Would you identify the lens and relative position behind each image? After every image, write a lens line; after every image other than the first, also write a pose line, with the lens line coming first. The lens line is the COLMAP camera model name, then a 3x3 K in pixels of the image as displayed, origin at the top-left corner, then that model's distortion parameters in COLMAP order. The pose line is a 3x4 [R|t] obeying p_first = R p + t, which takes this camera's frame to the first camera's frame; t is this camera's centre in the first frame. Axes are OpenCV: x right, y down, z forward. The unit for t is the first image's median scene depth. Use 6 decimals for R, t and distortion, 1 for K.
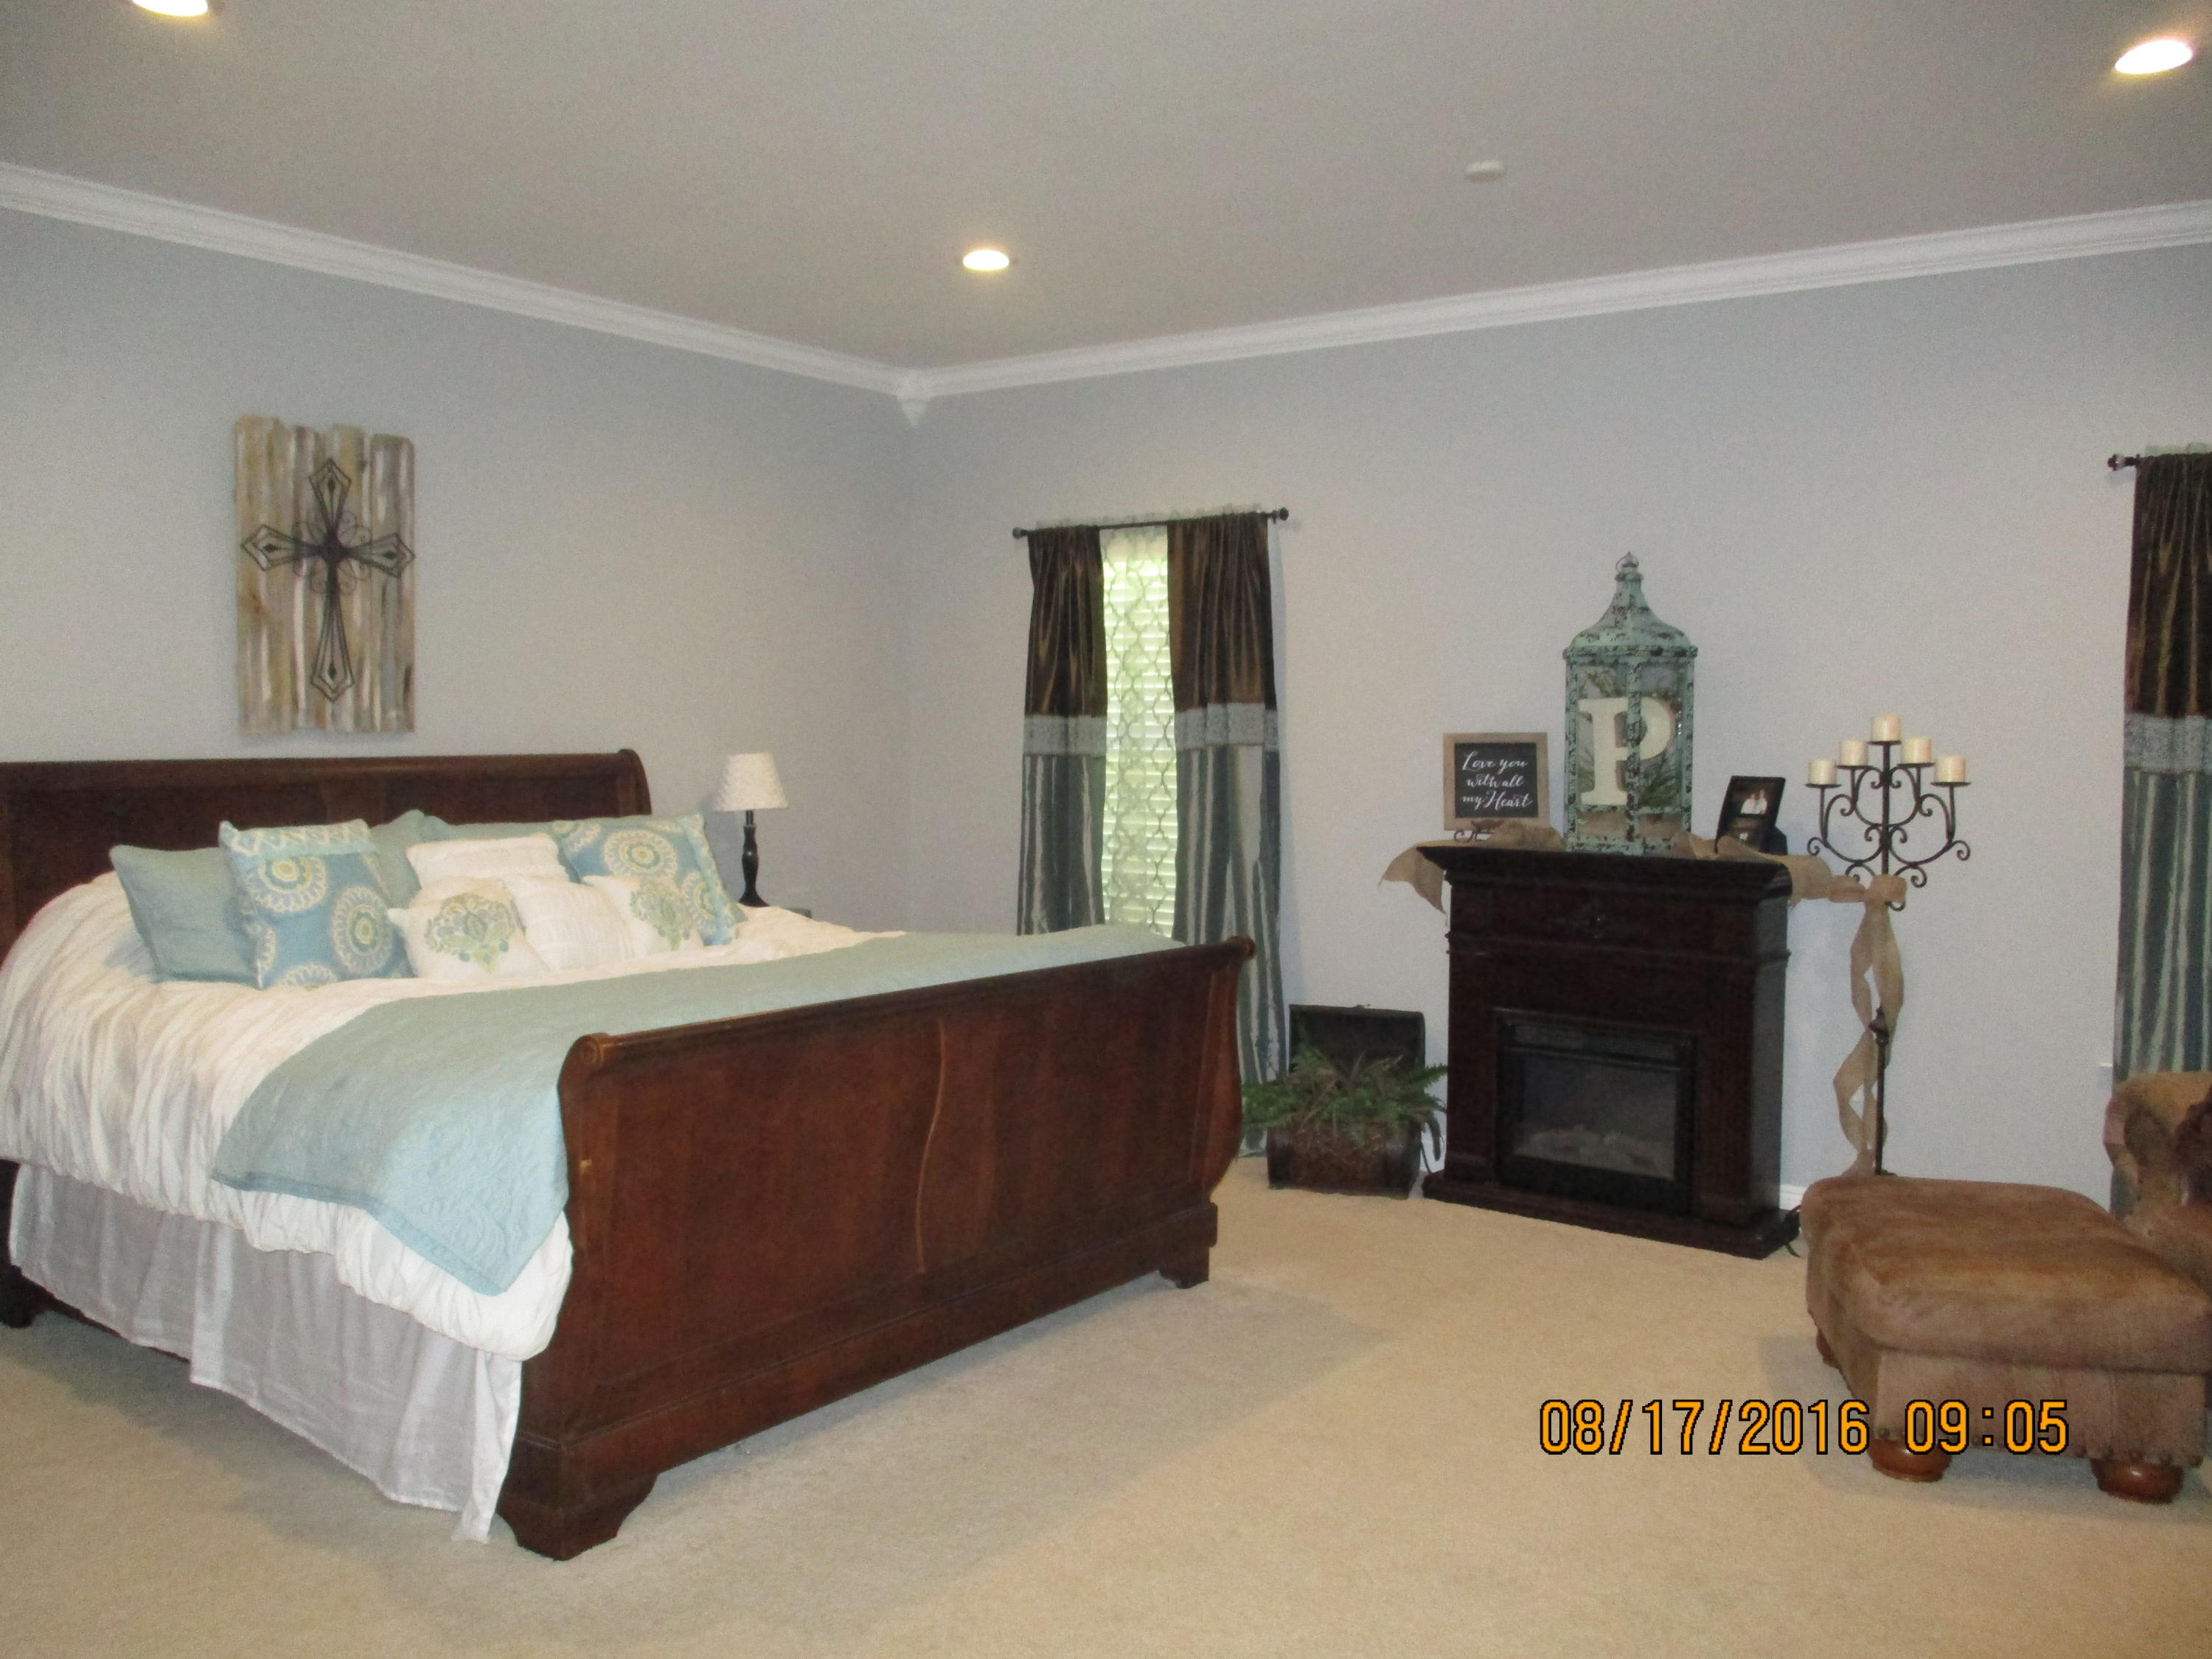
lens RADIAL K [[1823.4, 0, 1106.0], [0, 1823.4, 829.5], [0, 0, 1]] dist [-0.049732, 0.006435]
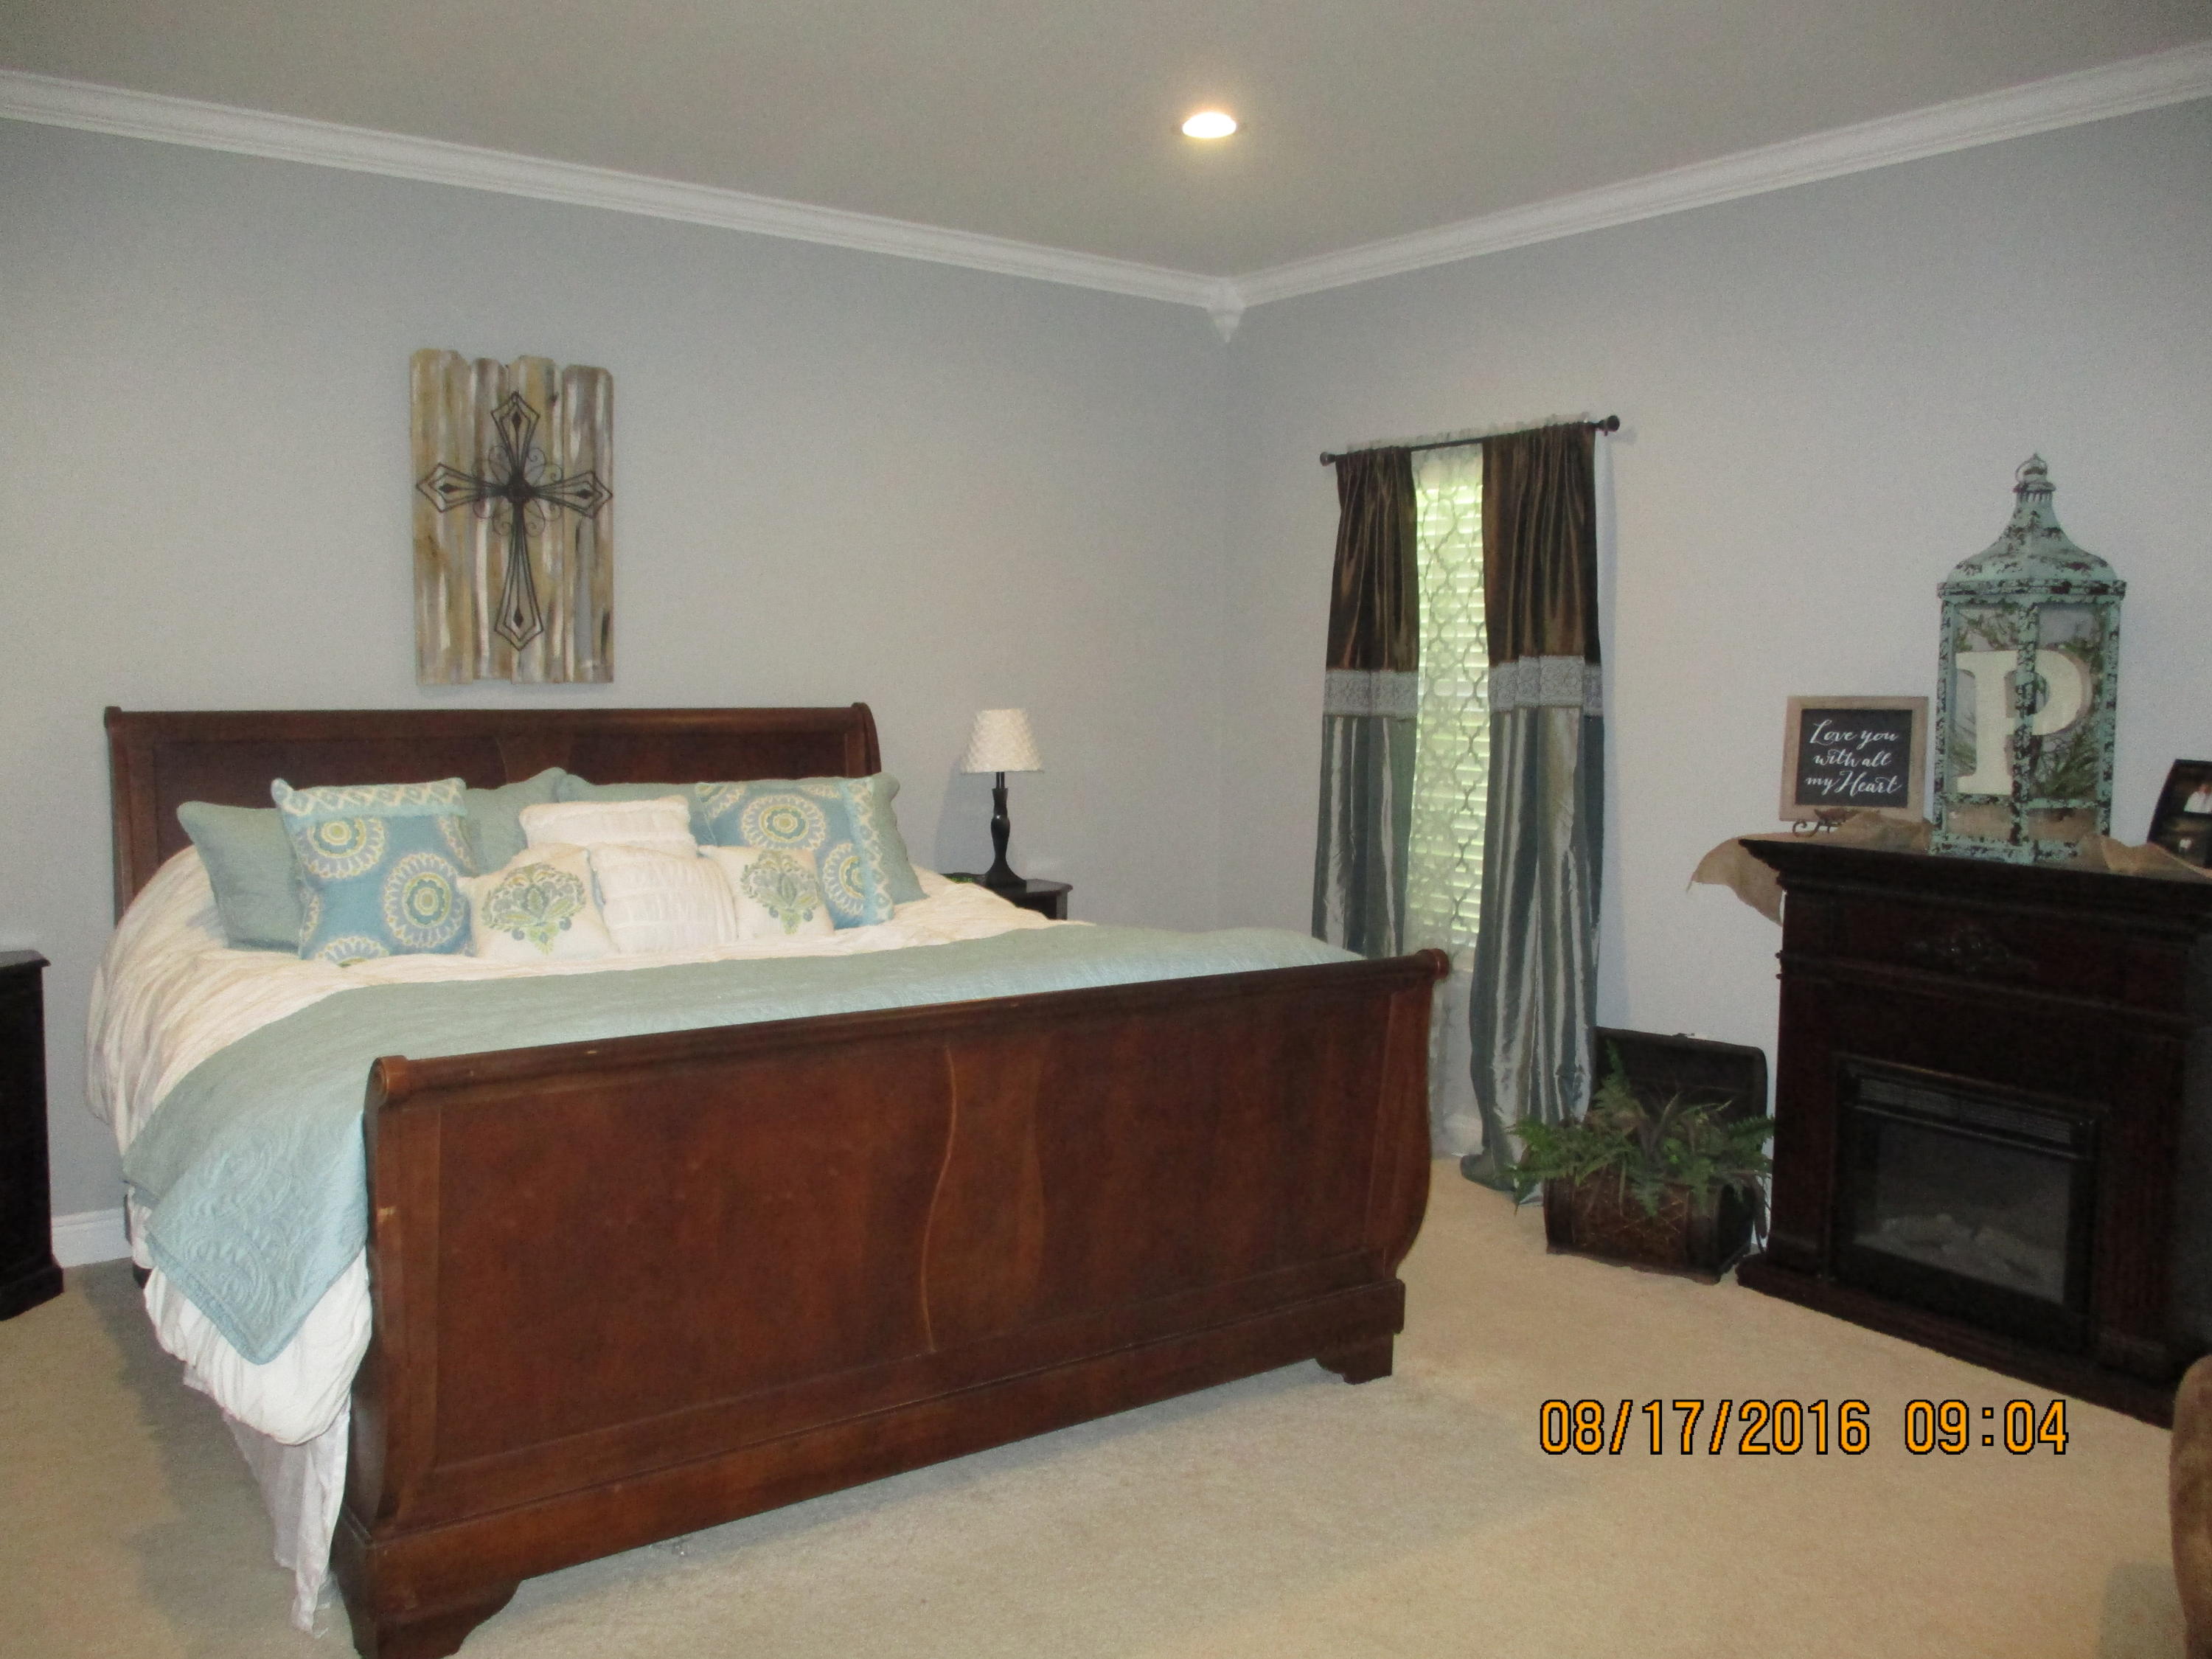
lens RADIAL K [[1809.4, 0, 1106.0], [0, 1809.4, 829.5], [0, 0, 1]] dist [-0.034836, -0.004952]
pose [[0.952518, 0.032408, -0.302751, 0.153467], [-0.024125, 0.999226, 0.031058, -0.013298], [0.303524, -0.022280, 0.952563, 0.187870]]
